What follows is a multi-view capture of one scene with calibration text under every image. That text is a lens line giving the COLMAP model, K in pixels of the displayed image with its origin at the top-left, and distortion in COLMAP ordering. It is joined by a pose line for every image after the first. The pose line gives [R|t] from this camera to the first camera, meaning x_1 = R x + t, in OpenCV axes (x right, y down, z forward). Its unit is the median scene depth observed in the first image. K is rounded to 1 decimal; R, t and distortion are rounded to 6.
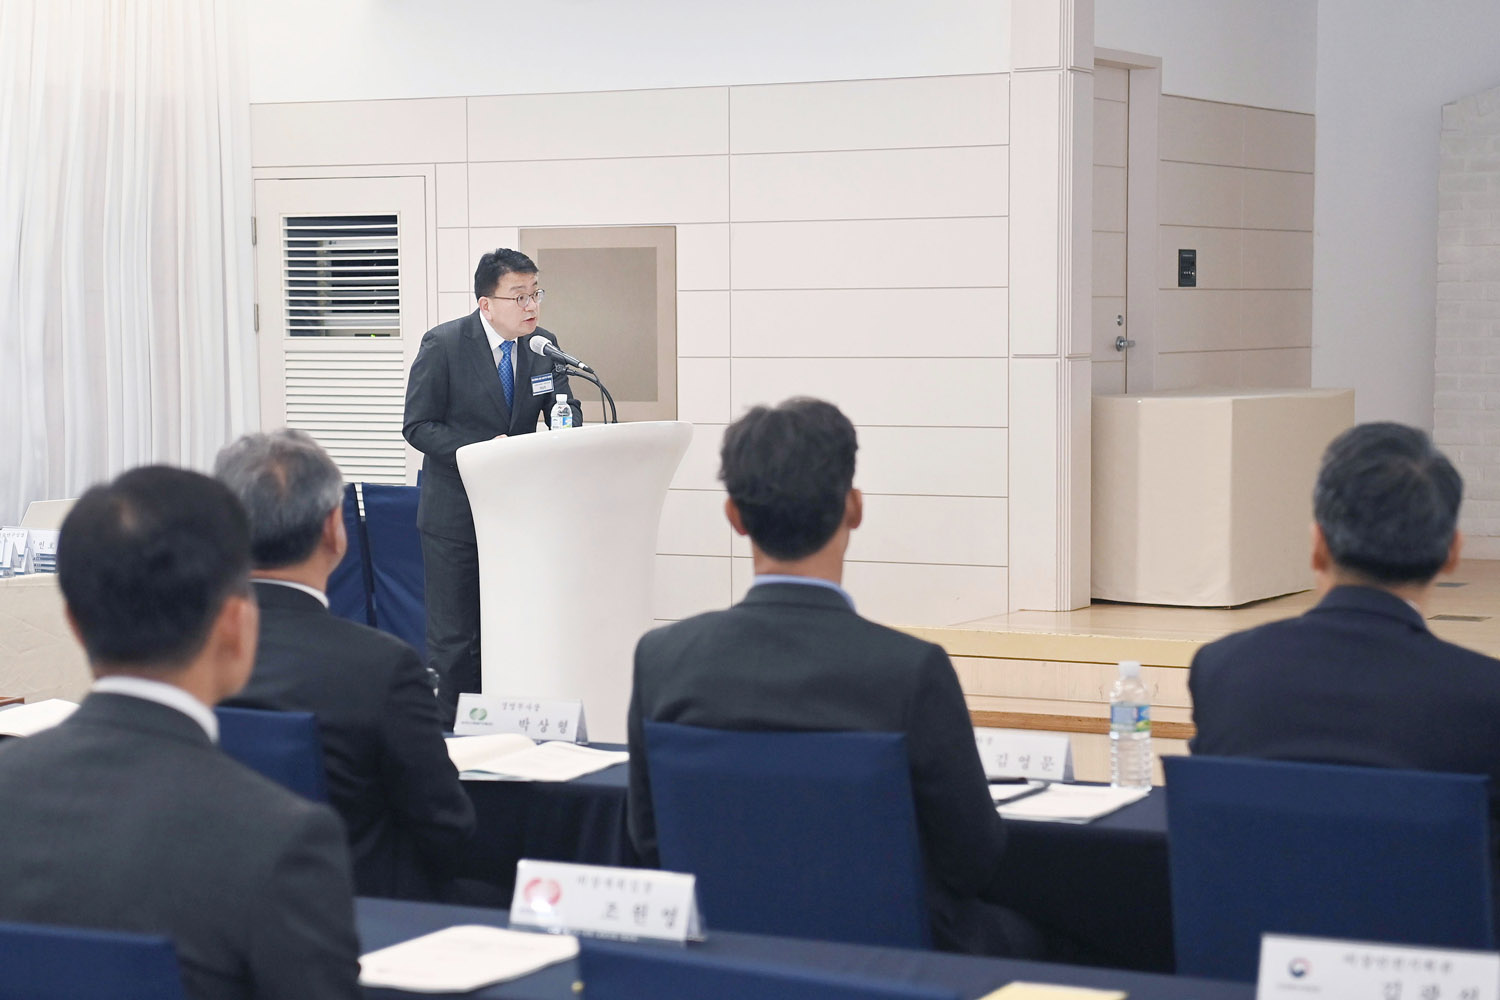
lens RADIAL K [[2379.7, 0, 750.0], [0, 2379.7, 500.0], [0, 0, 1]] dist [0.145383, -0.003308]
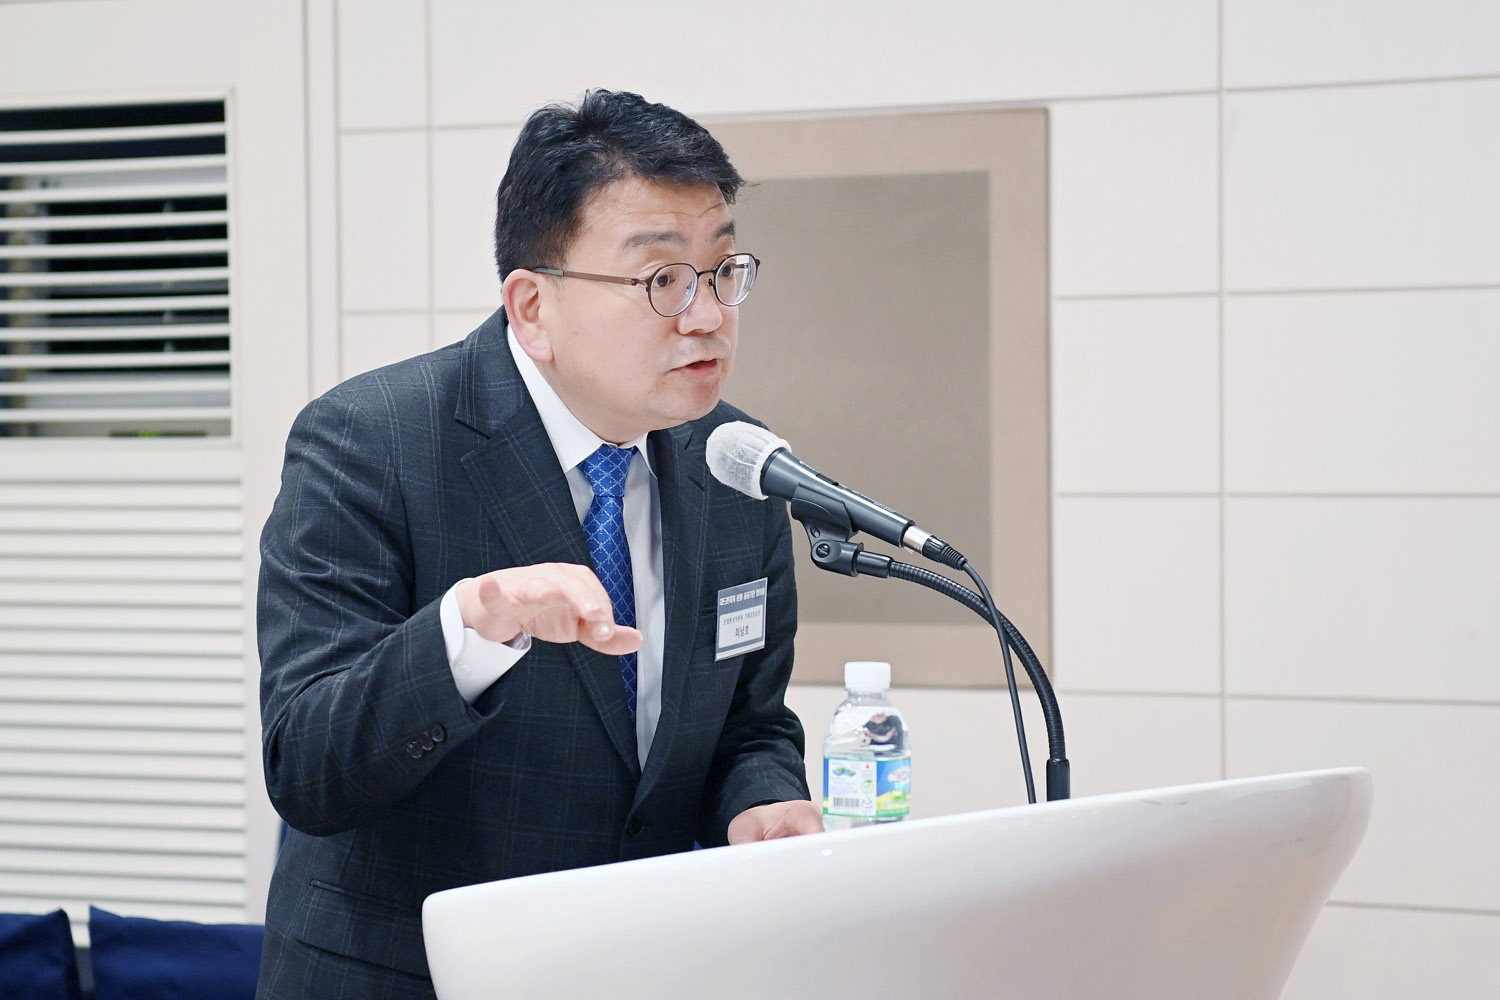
lens RADIAL K [[3119.1, 0, 750.0], [0, 3119.1, 500.0], [0, 0, 1]] dist [-0.036294, -0.104514]
pose [[0.999987, -0.000086, 0.005168, -0.075258], [0.000368, 0.998514, -0.054488, -0.035598], [-0.005155, 0.054489, 0.998501, 0.562993]]
